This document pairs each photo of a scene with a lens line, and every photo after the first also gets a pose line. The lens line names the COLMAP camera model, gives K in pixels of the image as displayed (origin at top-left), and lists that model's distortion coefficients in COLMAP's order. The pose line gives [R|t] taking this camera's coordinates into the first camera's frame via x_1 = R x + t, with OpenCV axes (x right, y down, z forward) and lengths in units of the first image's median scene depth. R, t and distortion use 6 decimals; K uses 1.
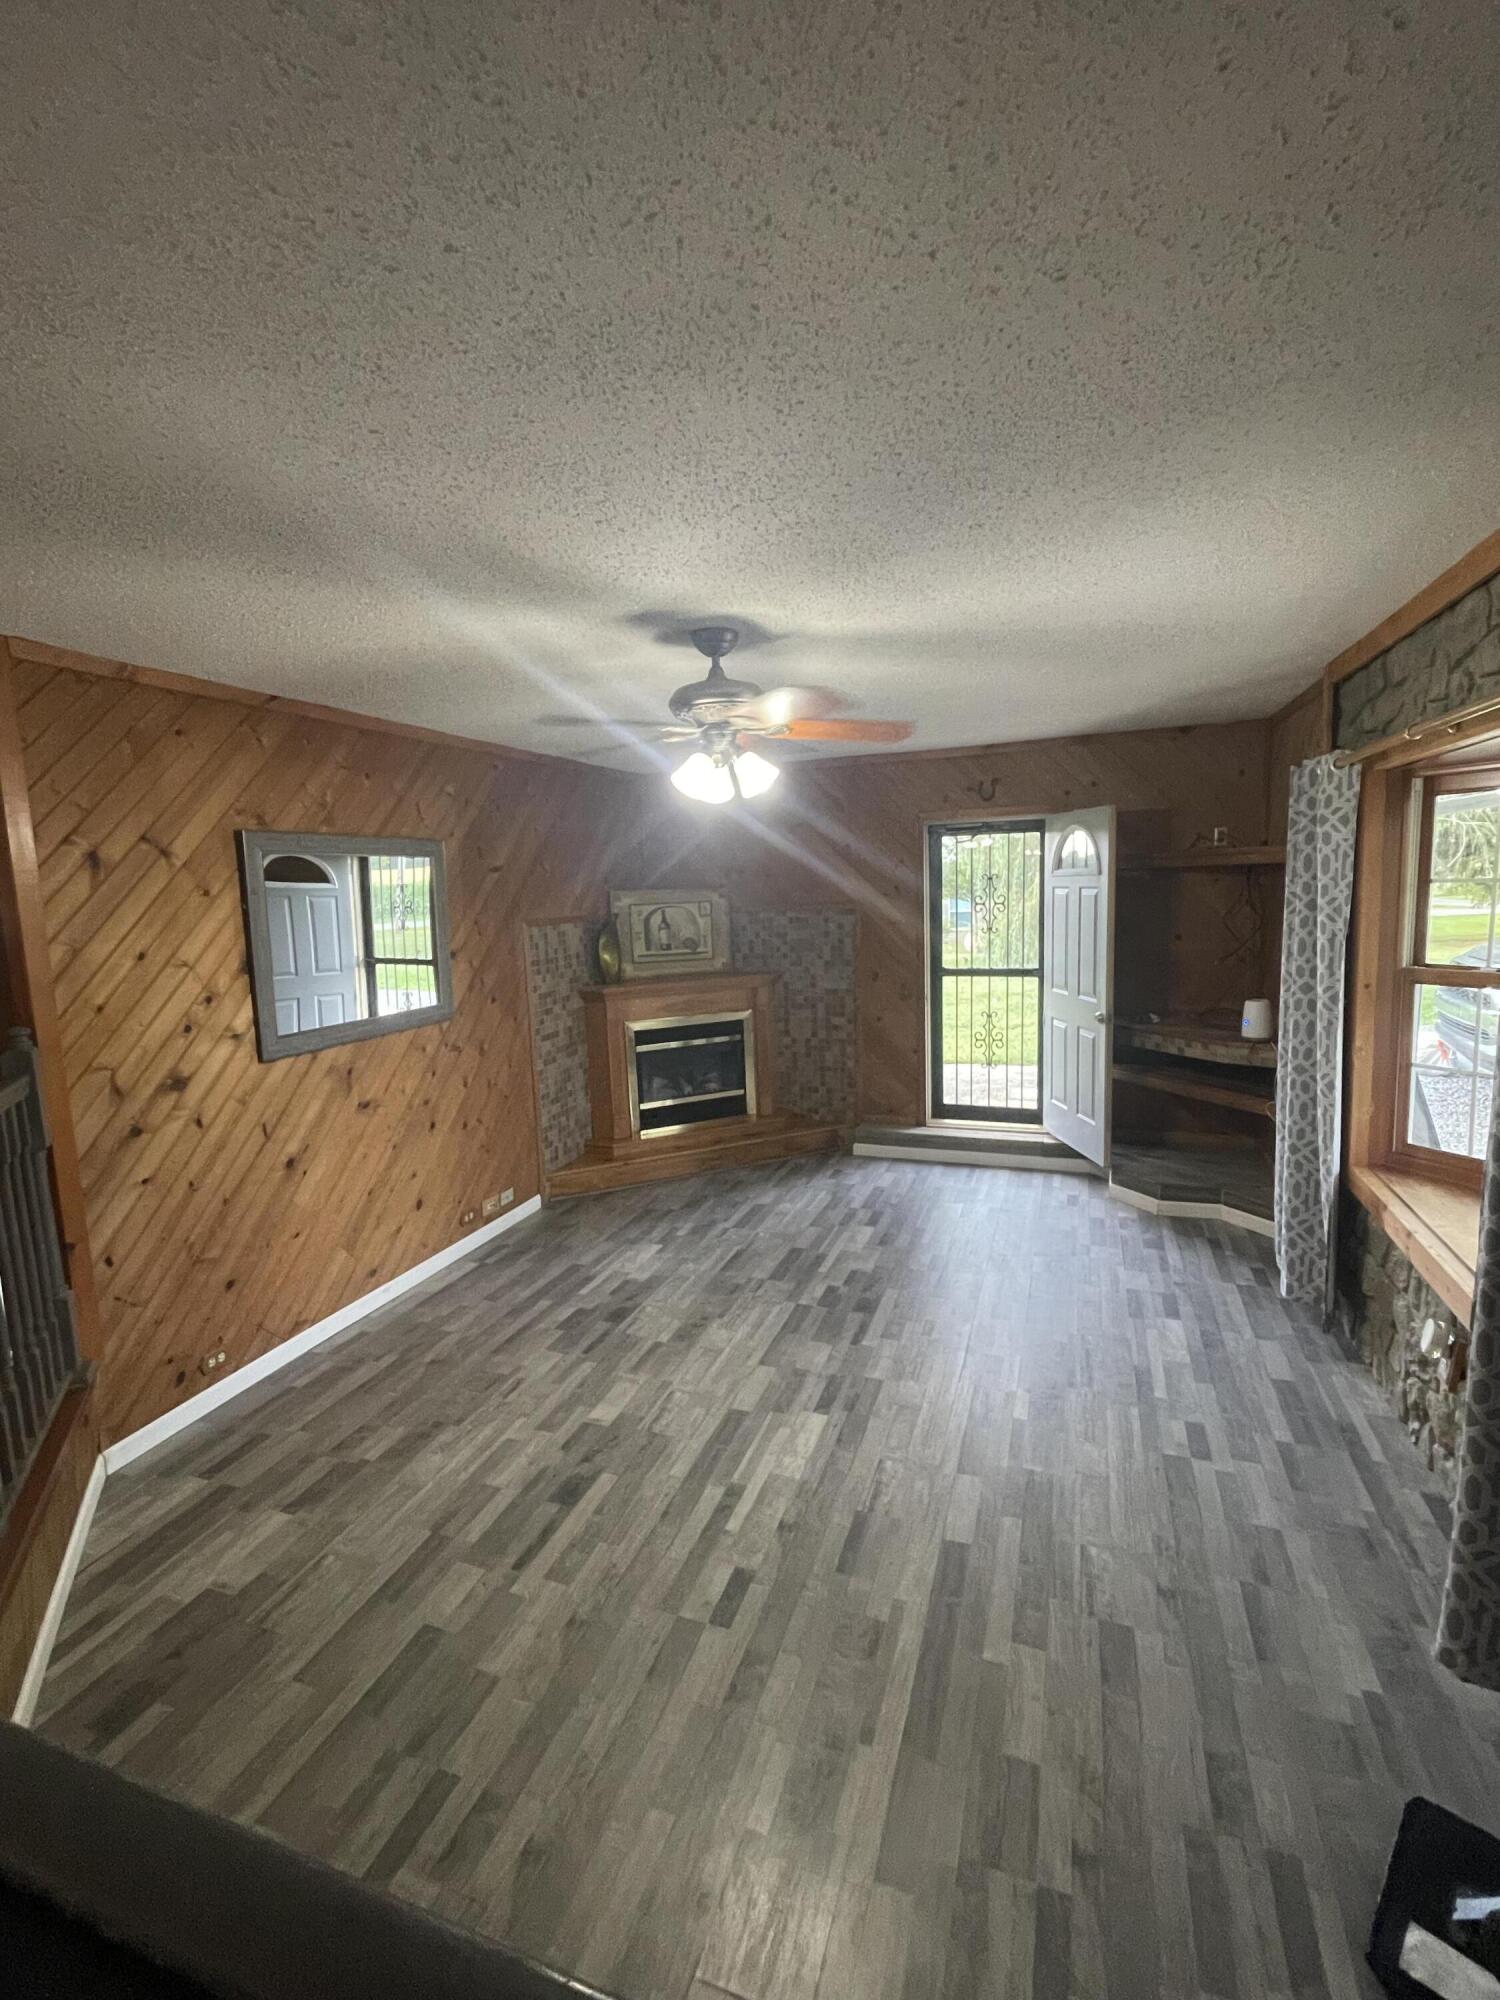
lens RADIAL K [[884.4, 0, 744.0], [0, 884.4, 998.6], [0, 0, 1]] dist [0.000362, 0.001137]
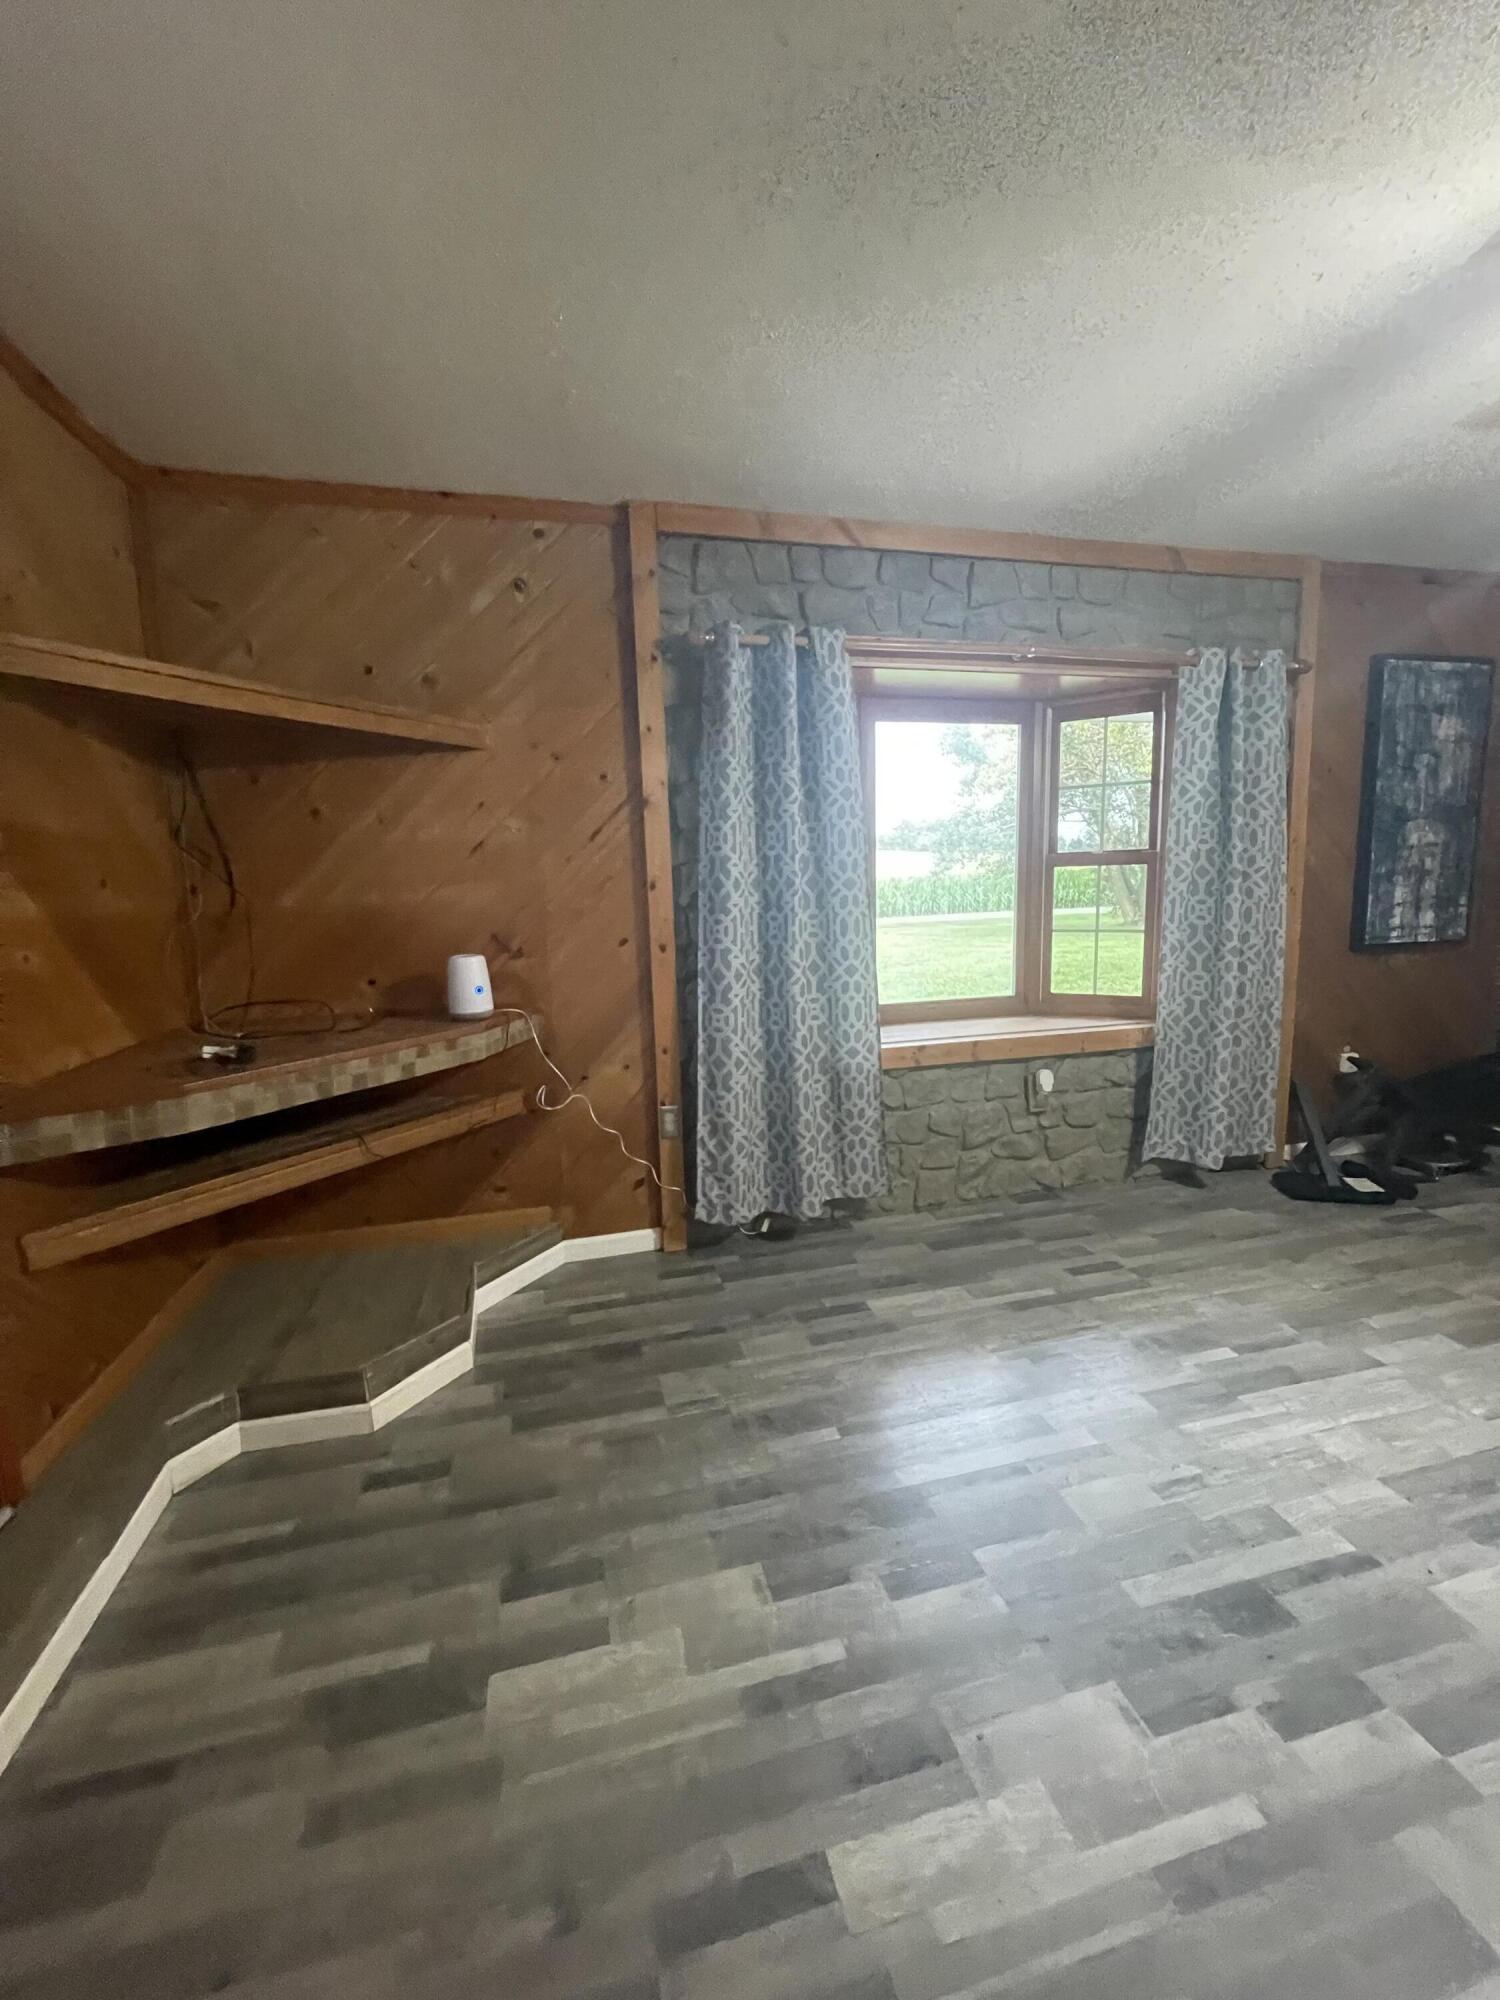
lens RADIAL K [[806.7, 0, 745.6], [0, 806.7, 992.2], [0, 0, 1]] dist [-0.001593, 0.000192]
pose [[-0.561410, -0.057887, 0.825510, -0.021646], [0.157657, 0.971798, 0.175364, -0.035871], [-0.812381, 0.228599, -0.536451, 0.959225]]
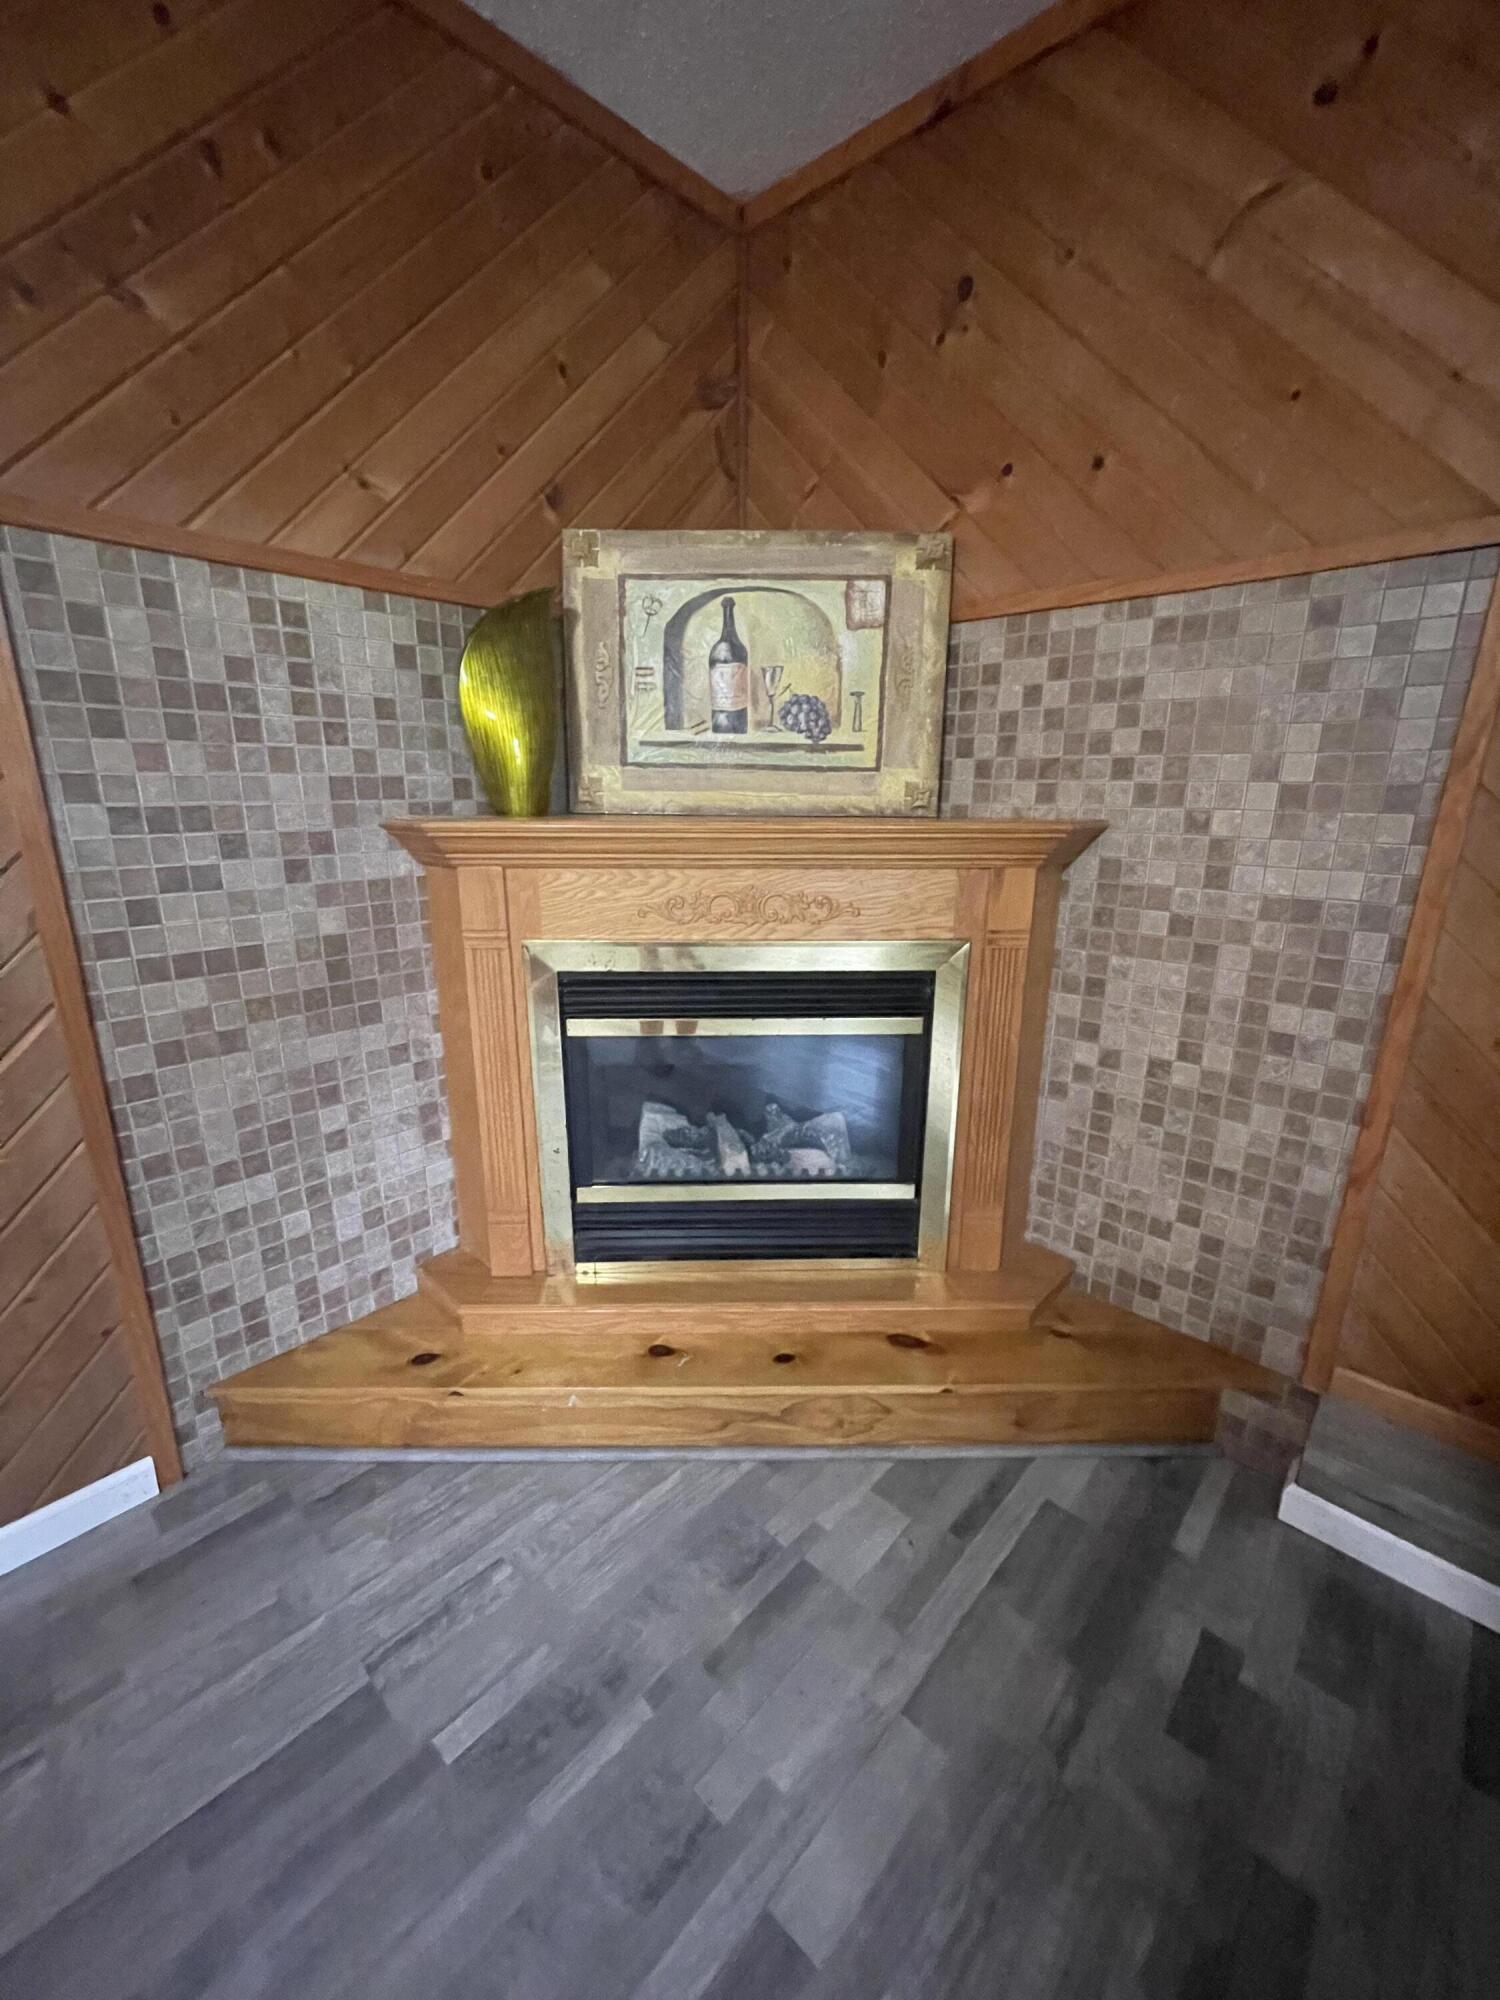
lens RADIAL K [[805.5, 0, 743.1], [0, 805.5, 1003.4], [0, 0, 1]] dist [-0.008267, 0.000050]
pose [[0.921683, 0.141918, -0.361054, 0.043910], [-0.092184, 0.984147, 0.151512, -0.001364], [0.376833, -0.106363, 0.920154, 0.815829]]
